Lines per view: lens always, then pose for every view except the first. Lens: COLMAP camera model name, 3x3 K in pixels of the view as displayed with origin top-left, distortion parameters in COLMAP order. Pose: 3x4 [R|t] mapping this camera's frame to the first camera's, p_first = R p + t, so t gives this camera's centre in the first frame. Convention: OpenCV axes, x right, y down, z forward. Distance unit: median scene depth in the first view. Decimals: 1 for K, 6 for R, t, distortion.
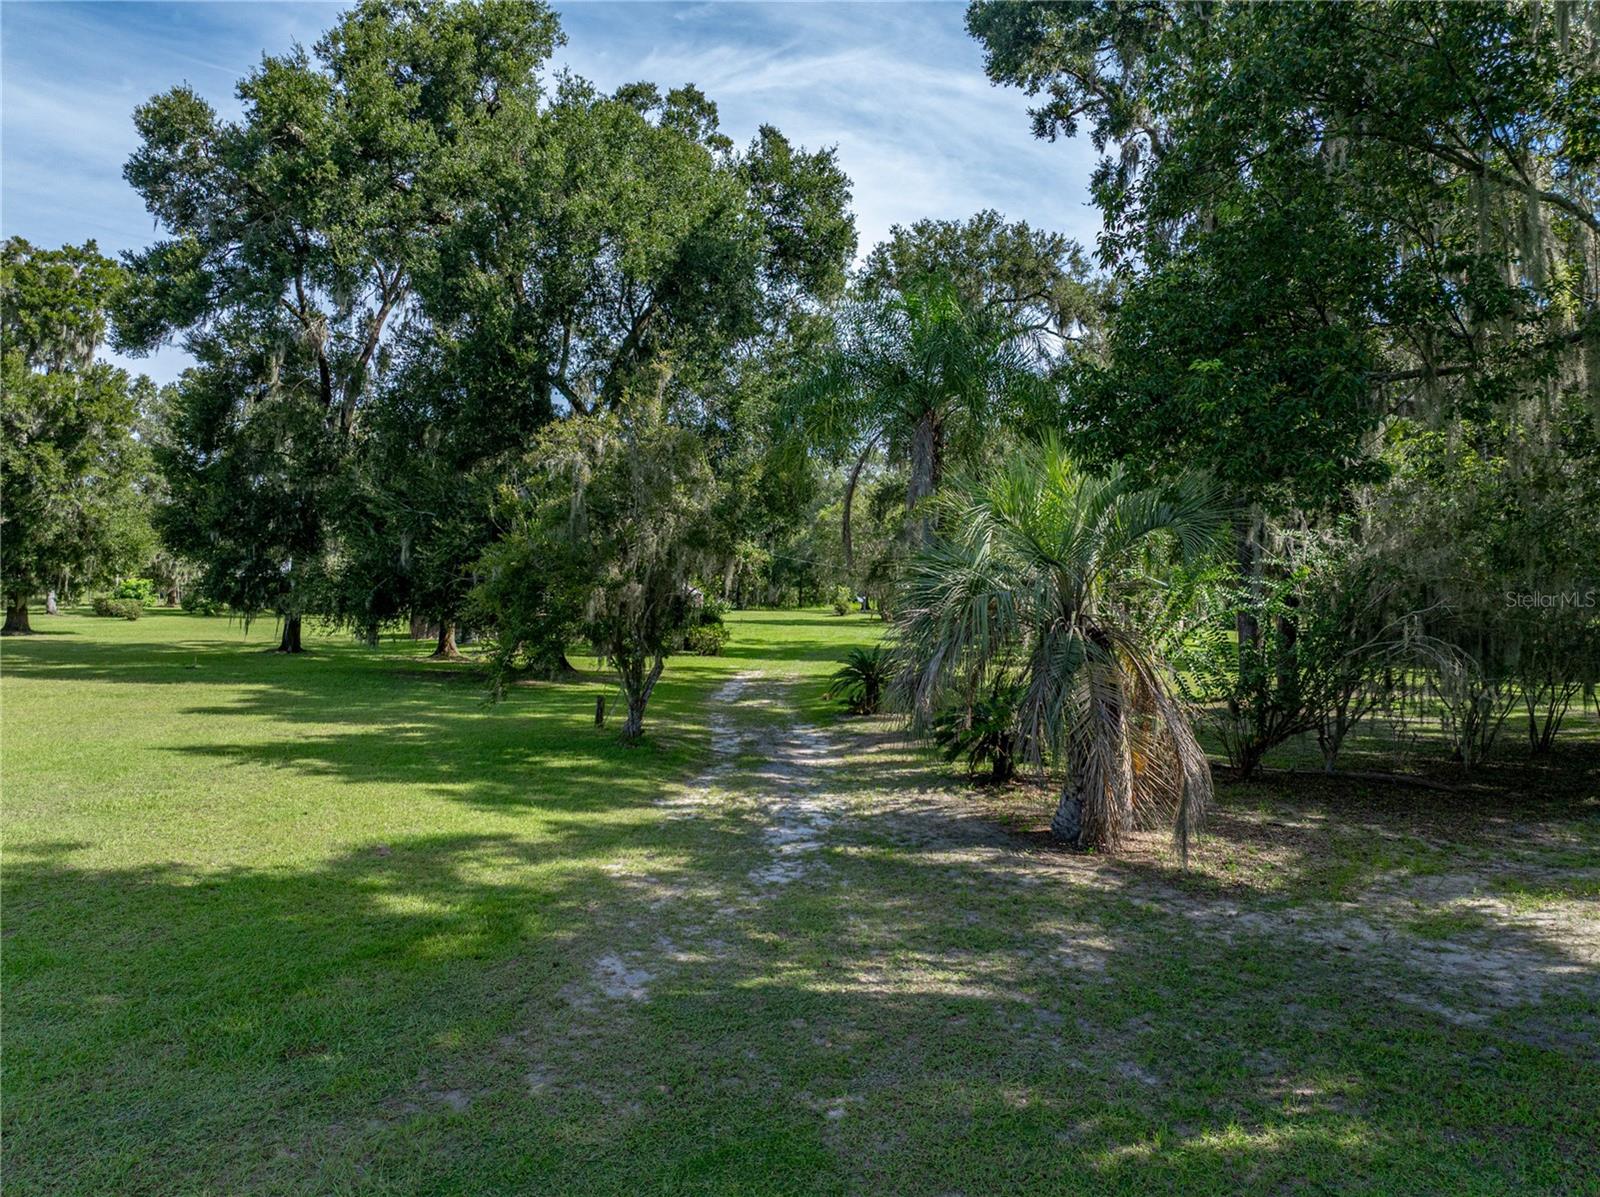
lens RADIAL K [[1137.1, 0, 799.3], [0, 1137.1, 598.6], [0, 0, 1]] dist [-0.050689, 0.024852]
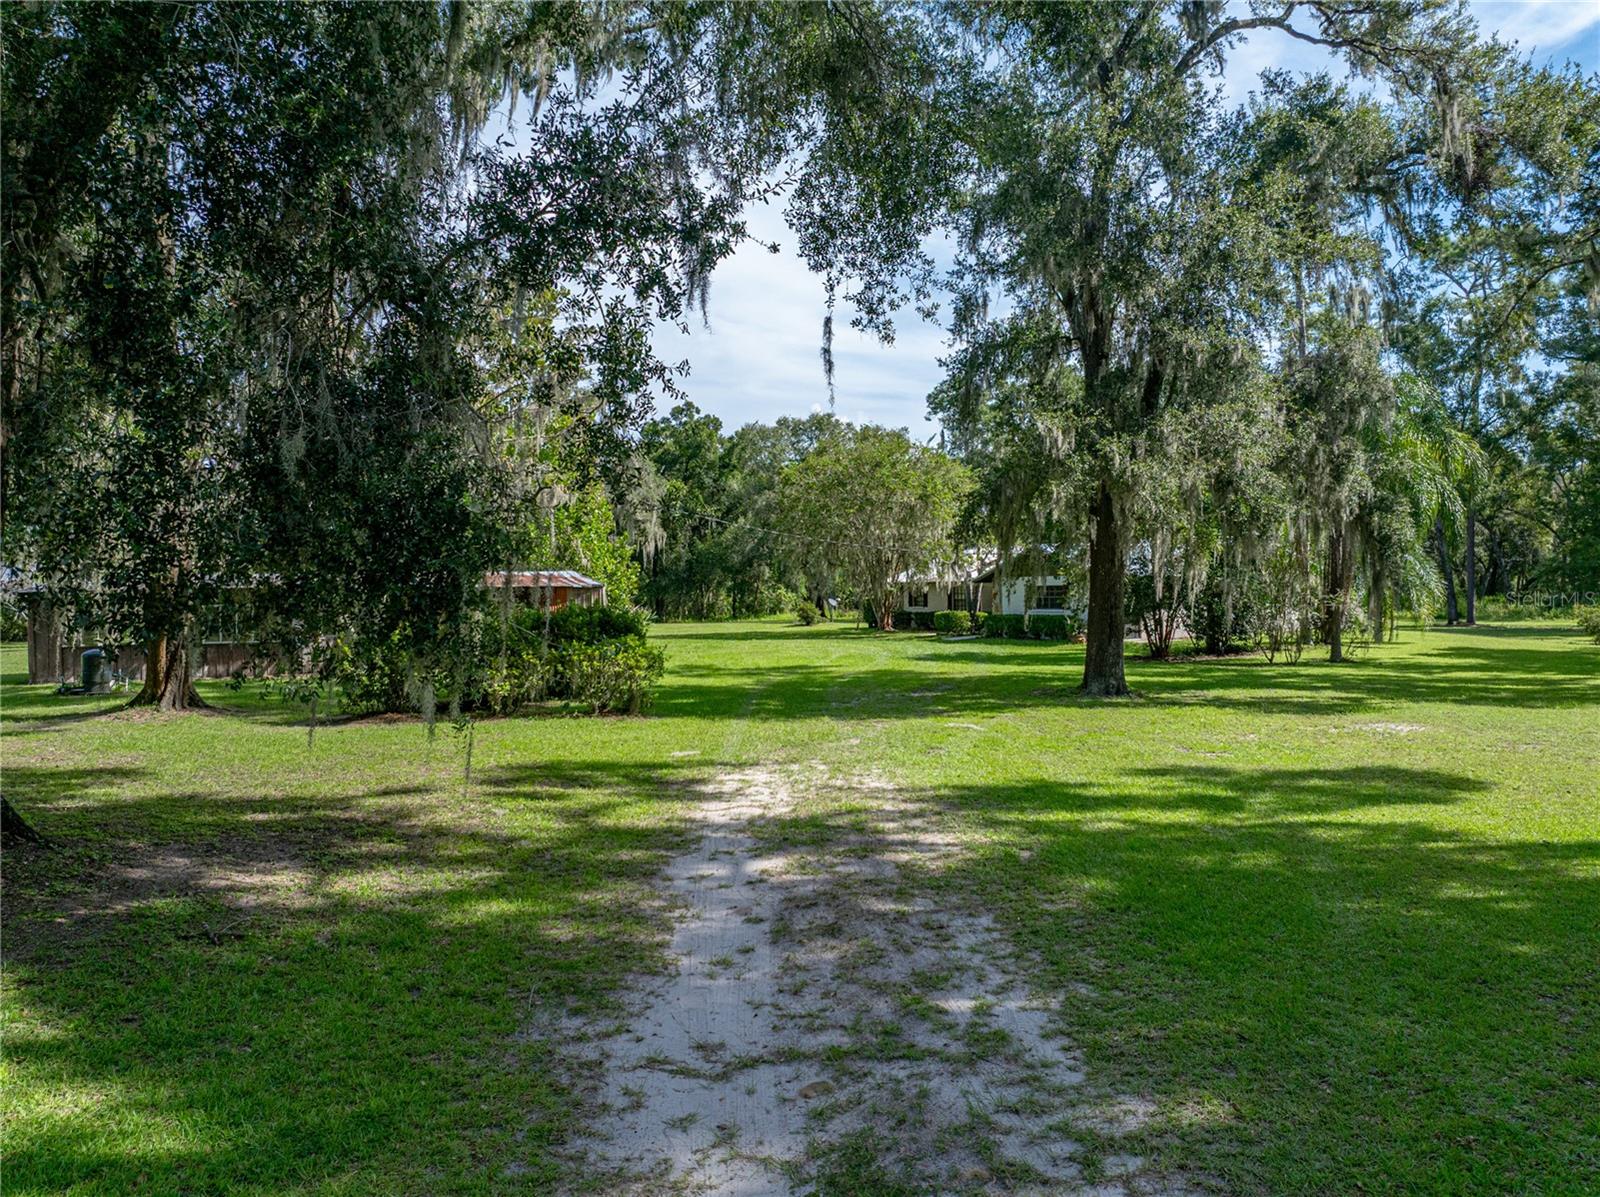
lens RADIAL K [[1137.1, 0, 801.1], [0, 1137.1, 596.4], [0, 0, 1]] dist [-0.050689, 0.024852]
pose [[0.996805, -0.023199, 0.076433, -0.023632], [0.024408, 0.999591, -0.014910, 0.008424], [-0.076056, 0.016728, 0.996963, 0.323144]]
